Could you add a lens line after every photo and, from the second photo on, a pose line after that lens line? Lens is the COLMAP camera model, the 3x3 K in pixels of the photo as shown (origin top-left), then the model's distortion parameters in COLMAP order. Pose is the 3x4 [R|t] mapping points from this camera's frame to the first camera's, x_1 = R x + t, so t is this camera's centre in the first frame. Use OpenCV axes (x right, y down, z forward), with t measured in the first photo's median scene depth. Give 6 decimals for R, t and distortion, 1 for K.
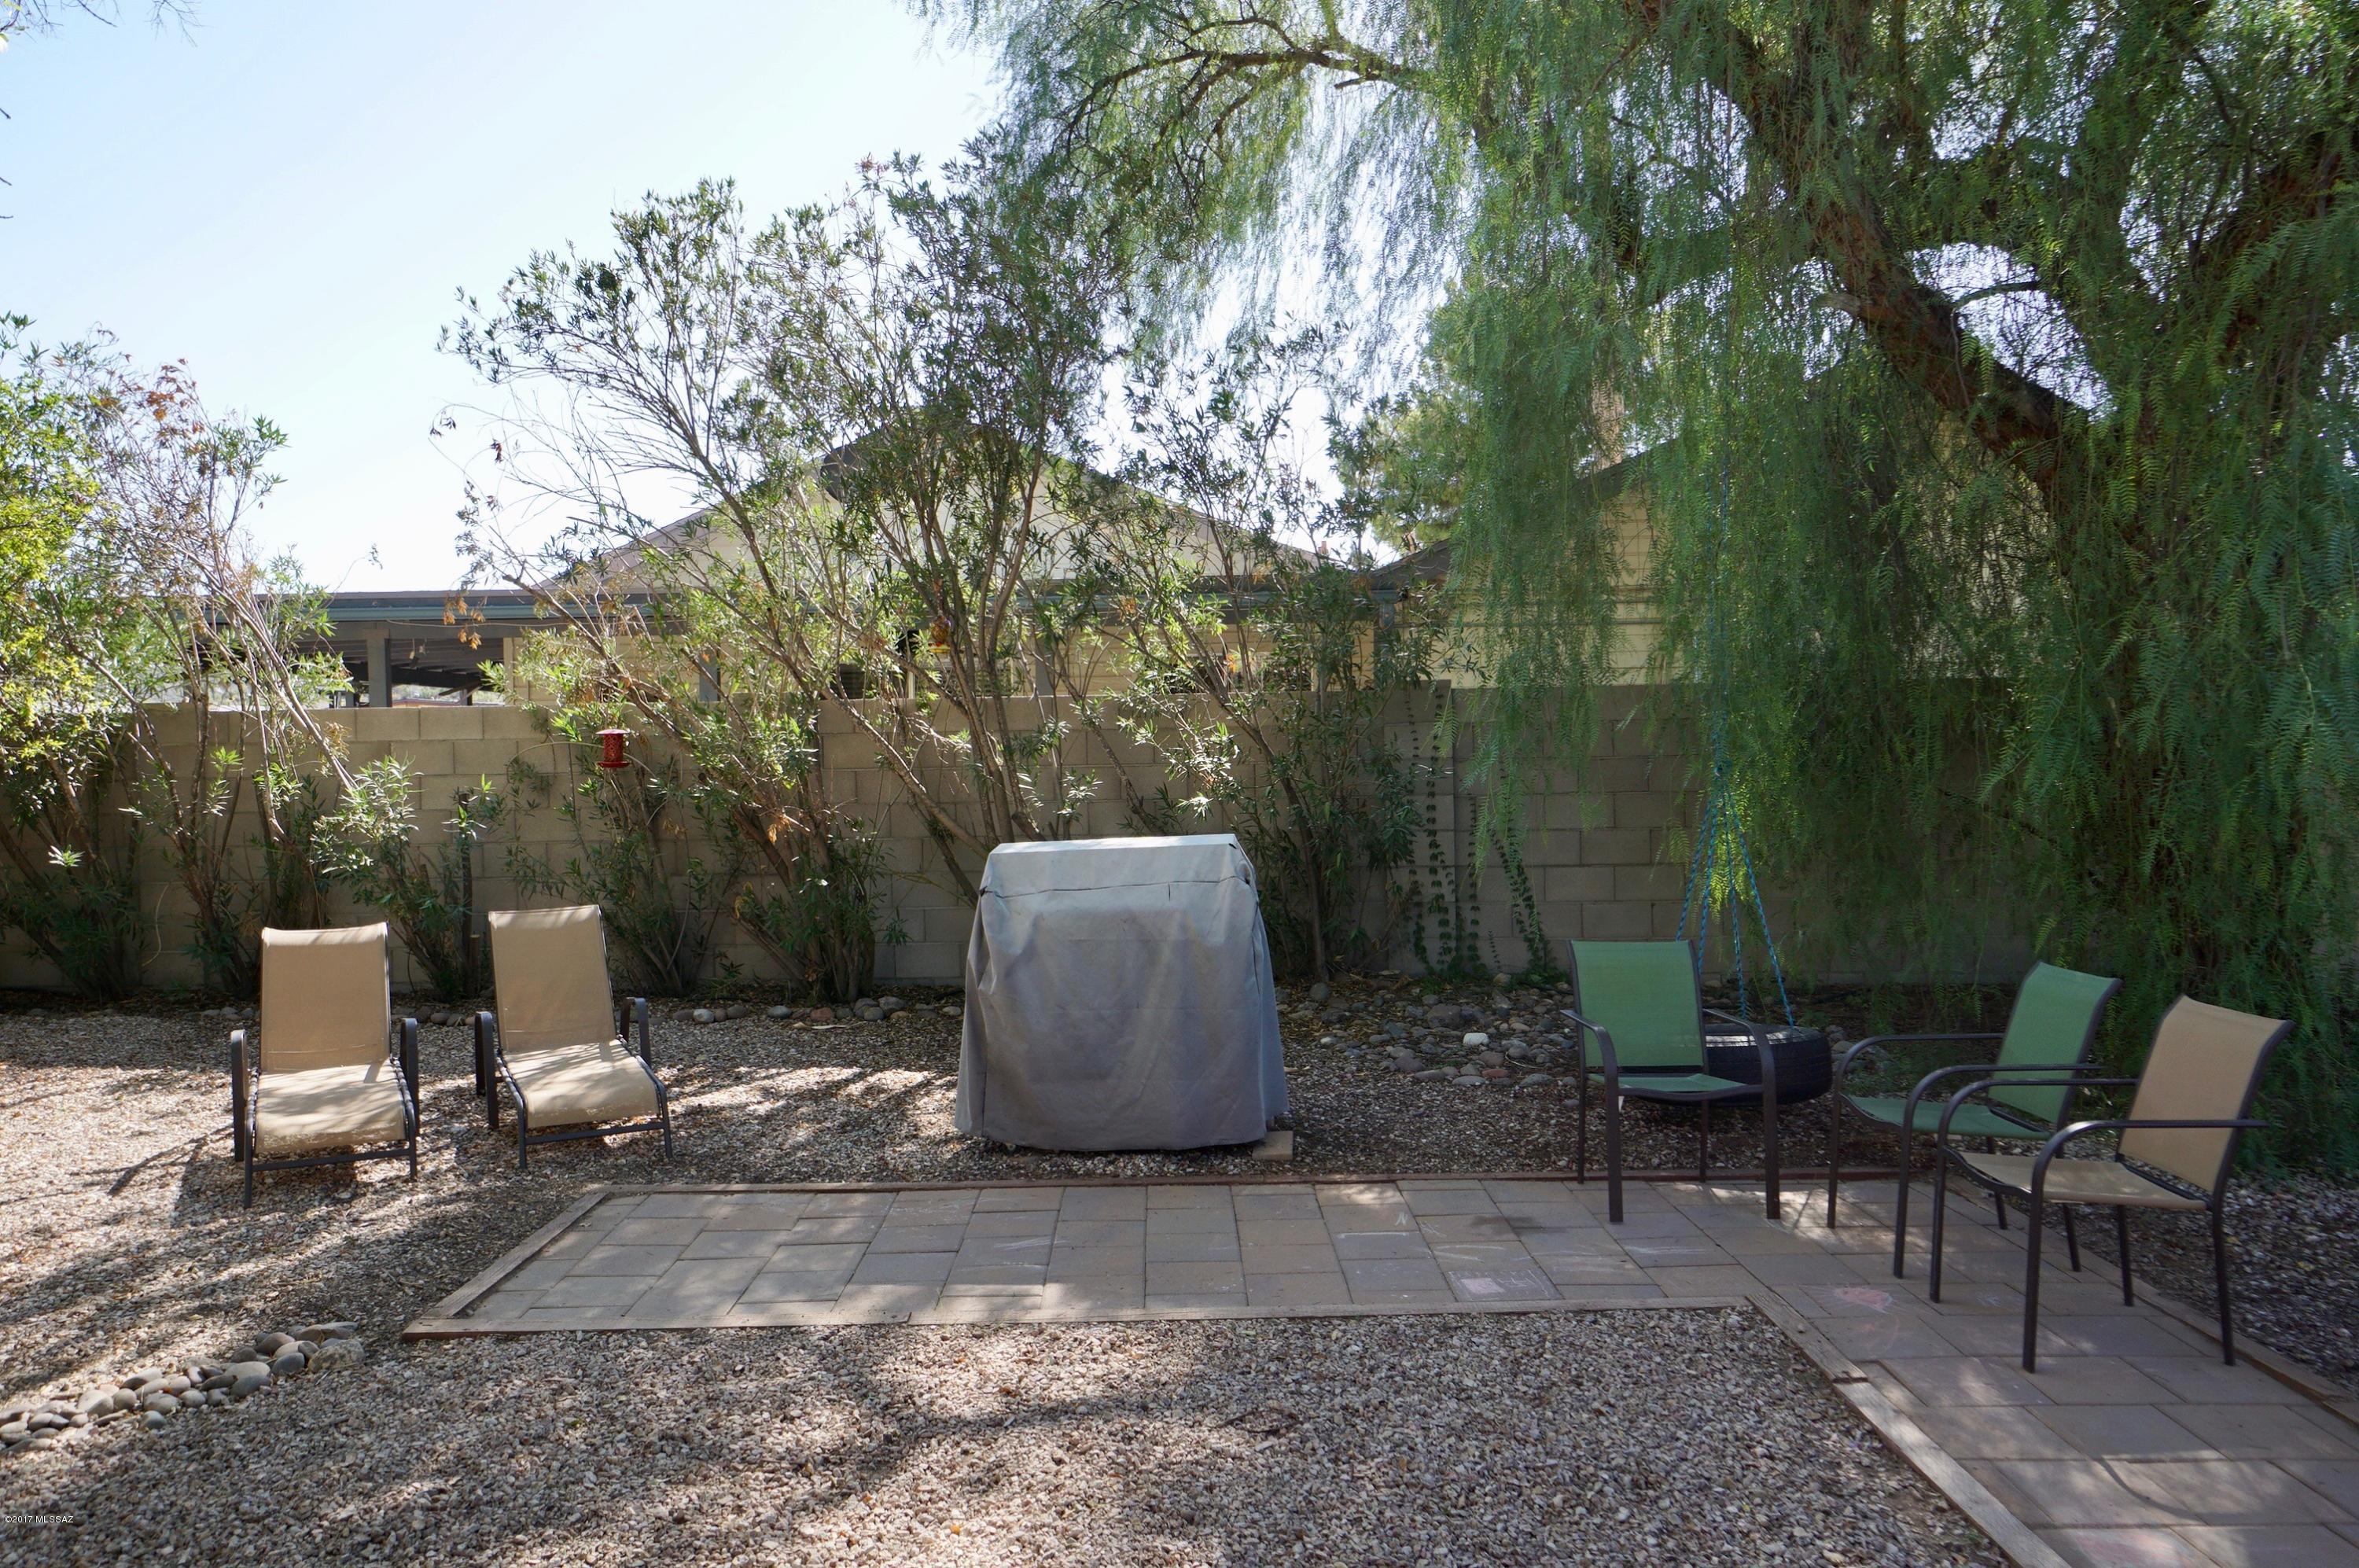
lens RADIAL K [[1802.8, 0, 1179.5], [0, 1802.8, 784.0], [0, 0, 1]] dist [-0.000601, -0.002190]
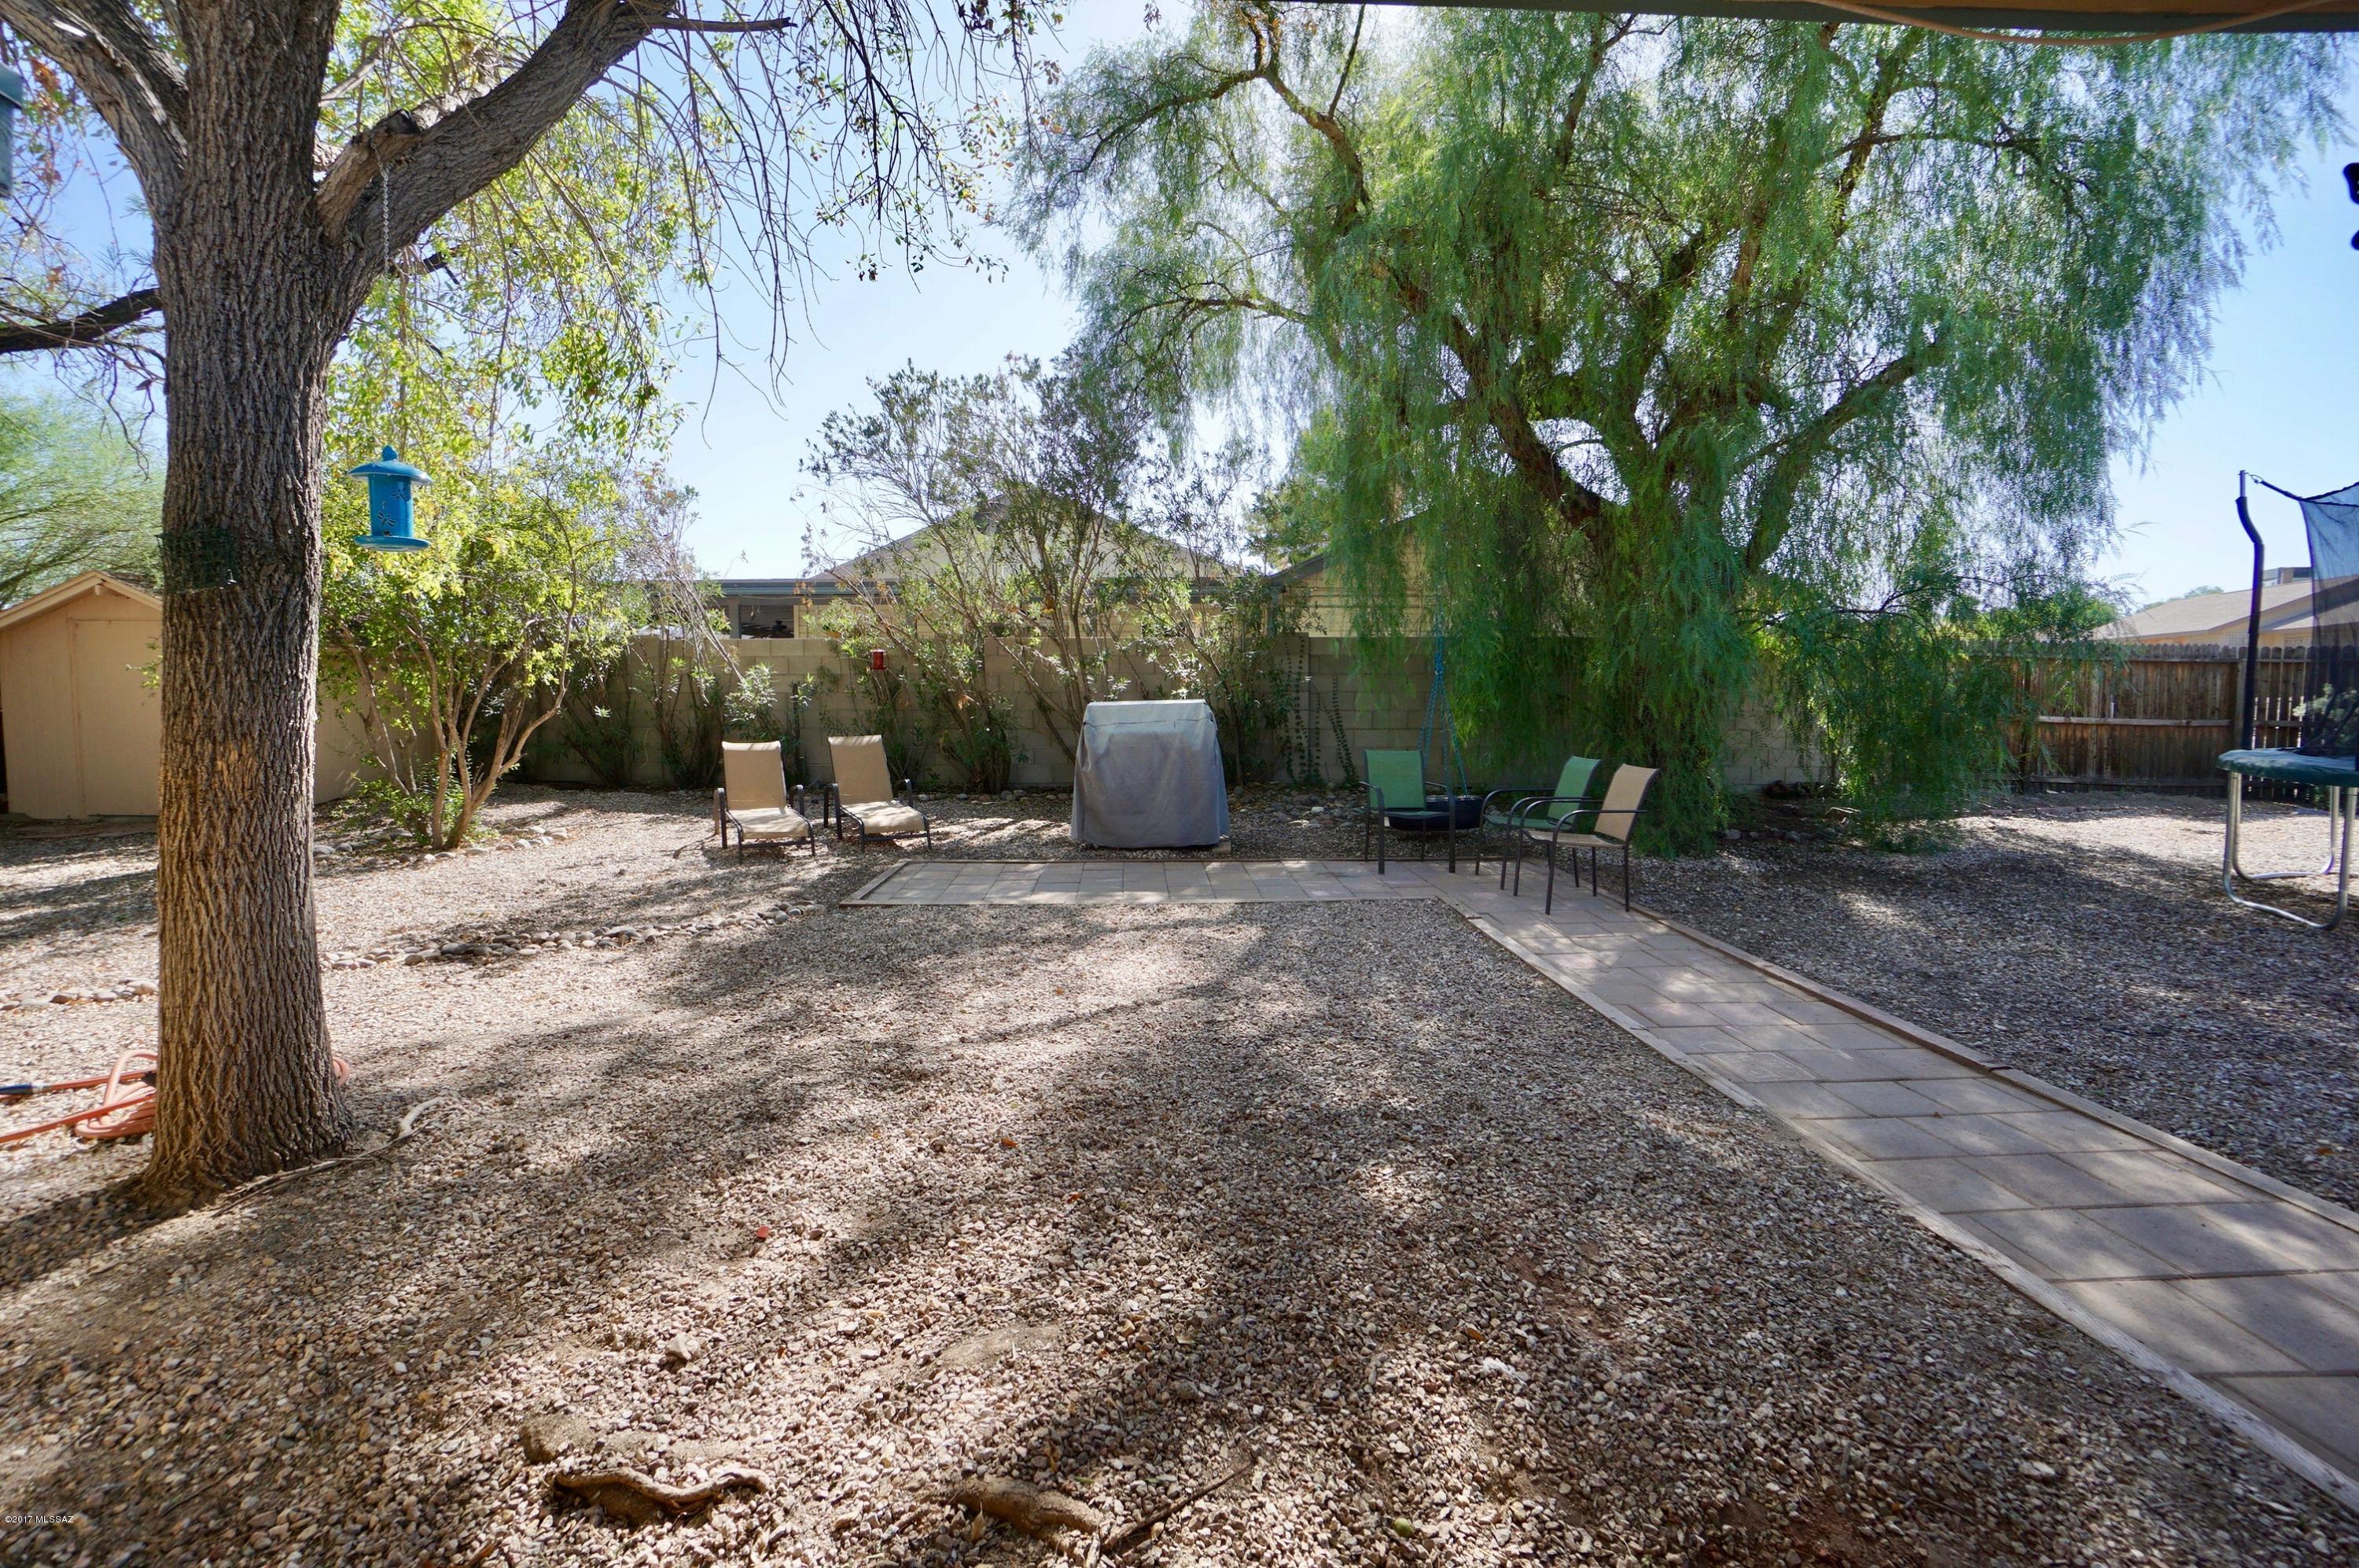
lens RADIAL K [[1038.0, 0, 1179.5], [0, 1038.0, 784.0], [0, 0, 1]] dist [-0.023421, 0.000352]
pose [[0.999380, 0.012303, 0.032975, -0.027945], [-0.014728, 0.997125, 0.074331, 0.028096], [-0.031966, -0.074770, 0.996688, -0.146515]]
